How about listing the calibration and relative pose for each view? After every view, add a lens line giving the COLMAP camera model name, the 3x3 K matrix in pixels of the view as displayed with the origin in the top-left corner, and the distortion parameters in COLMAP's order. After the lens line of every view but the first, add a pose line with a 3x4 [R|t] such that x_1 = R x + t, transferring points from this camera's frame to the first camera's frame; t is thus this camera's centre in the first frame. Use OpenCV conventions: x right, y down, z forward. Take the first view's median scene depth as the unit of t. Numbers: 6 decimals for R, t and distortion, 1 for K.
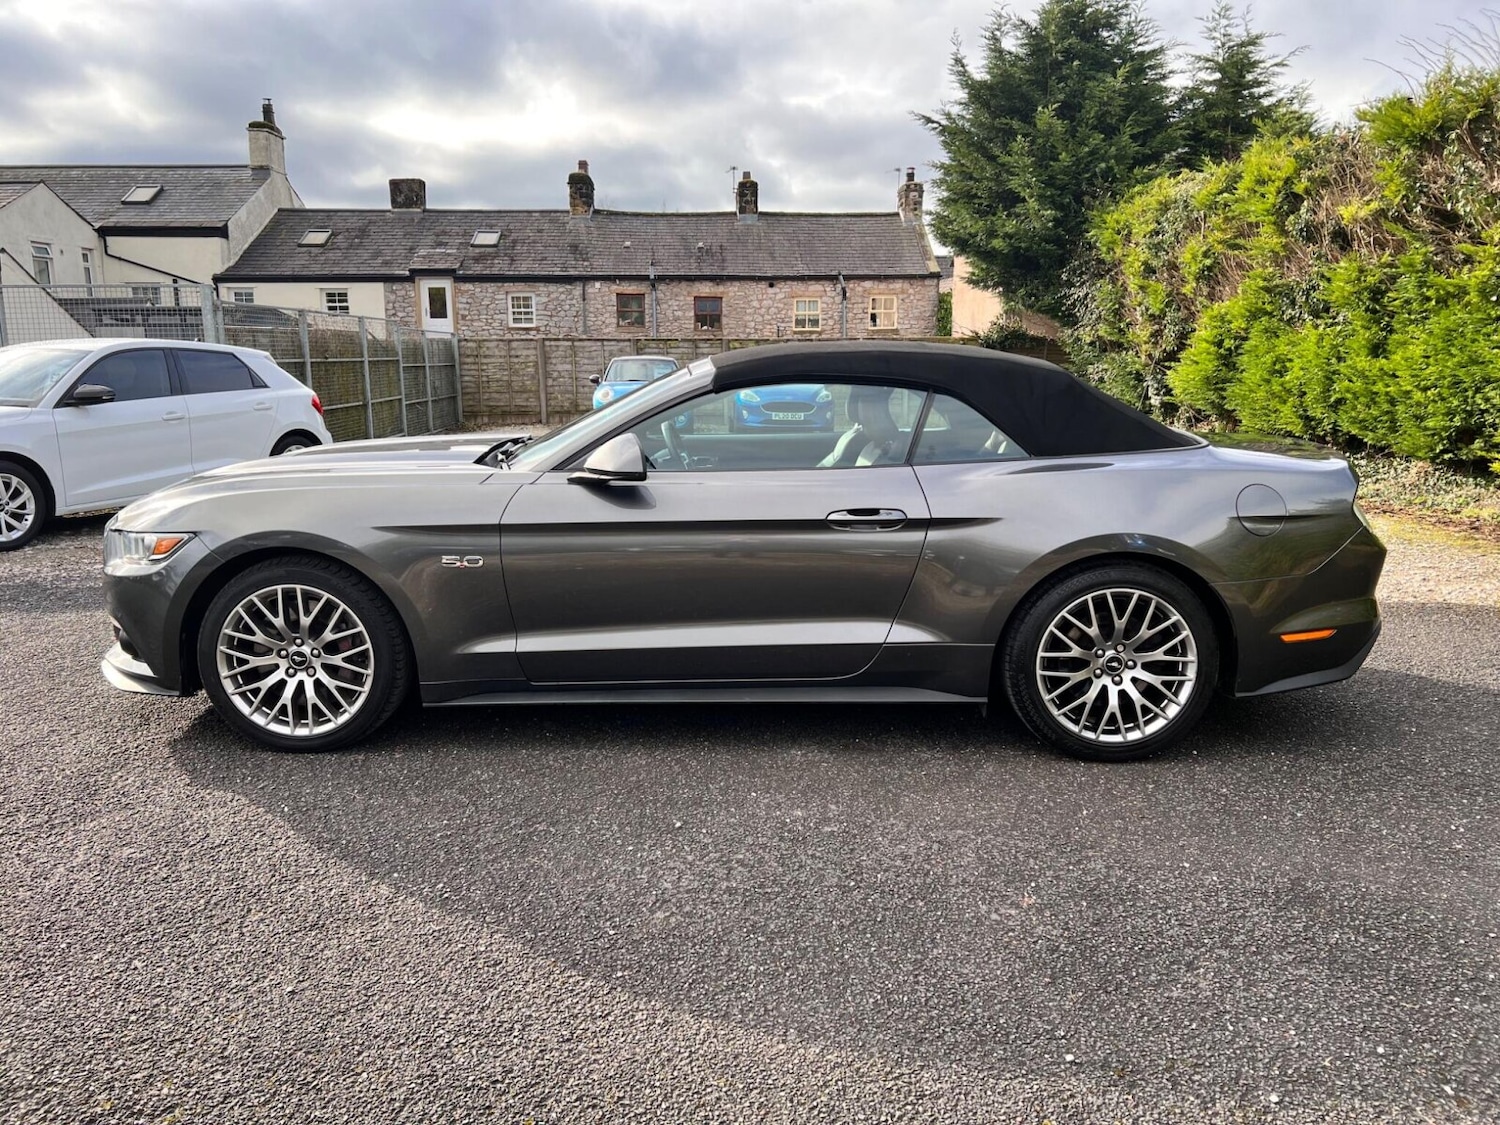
lens RADIAL K [[1136.1, 0, 747.1], [0, 1136.1, 568.1], [0, 0, 1]] dist [0.049546, -0.053794]
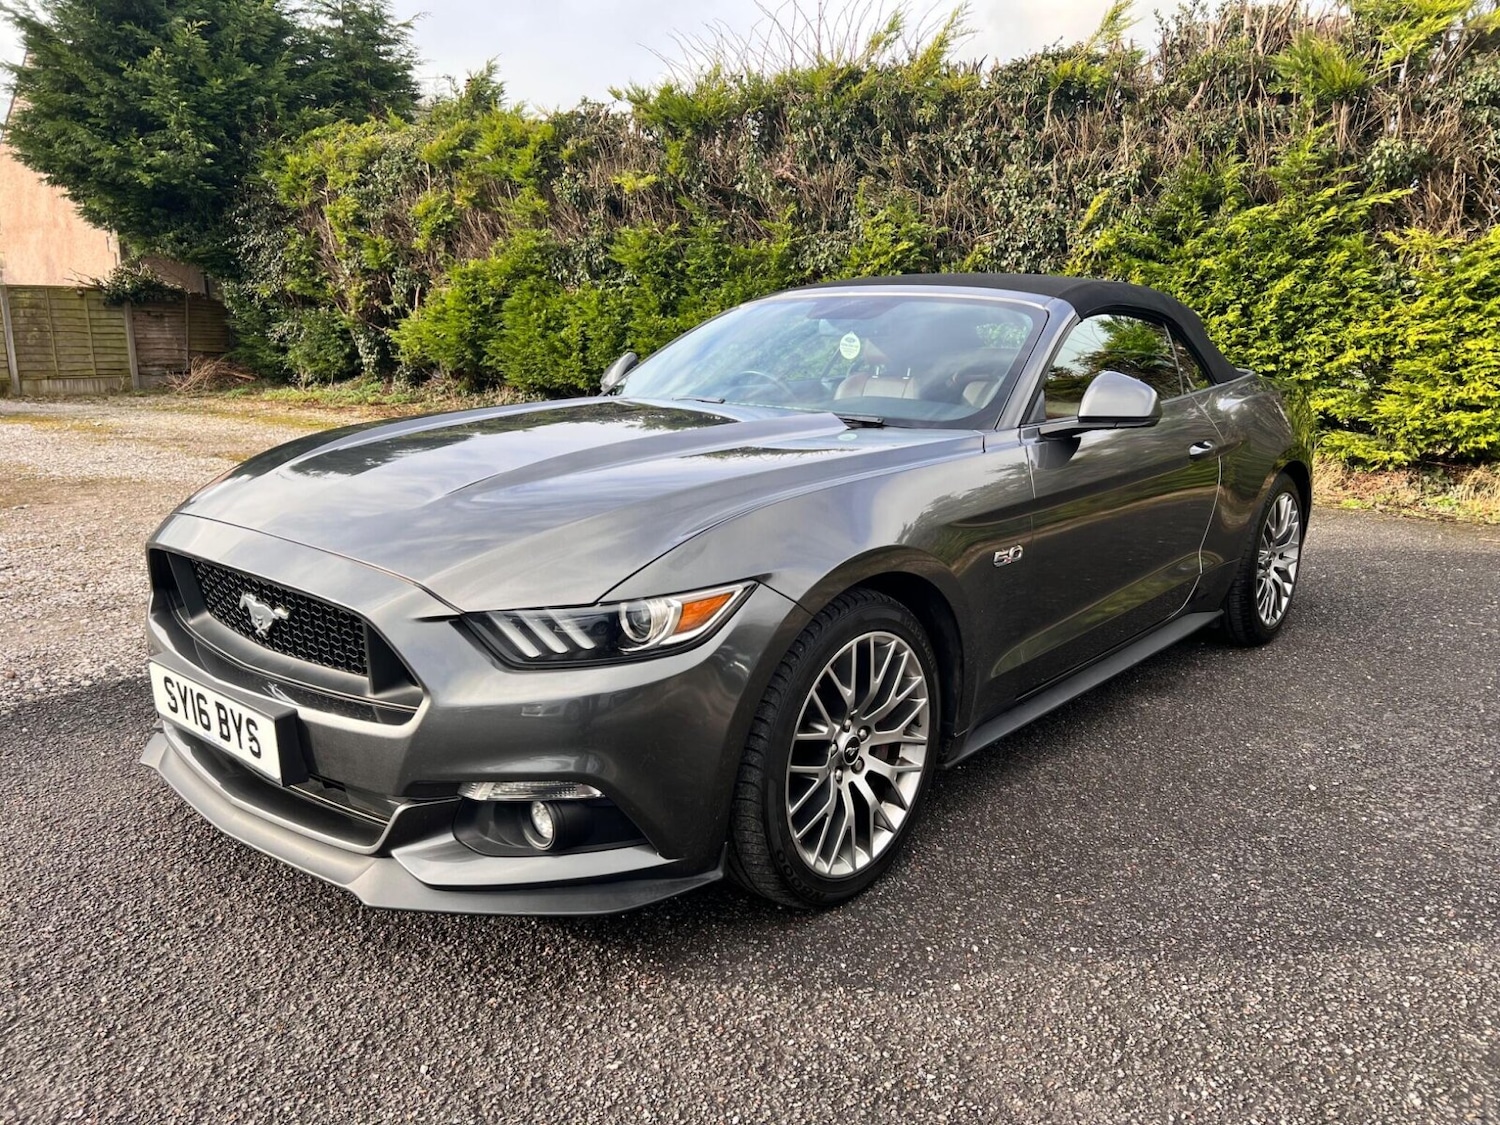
lens RADIAL K [[1138.7, 0, 754.4], [0, 1138.7, 561.8], [0, 0, 1]] dist [0.048737, -0.053355]
pose [[0.632174, -0.155262, 0.759111, -0.237836], [0.136677, 0.986700, 0.087988, -0.023132], [-0.762676, 0.048129, 0.644987, 0.168945]]
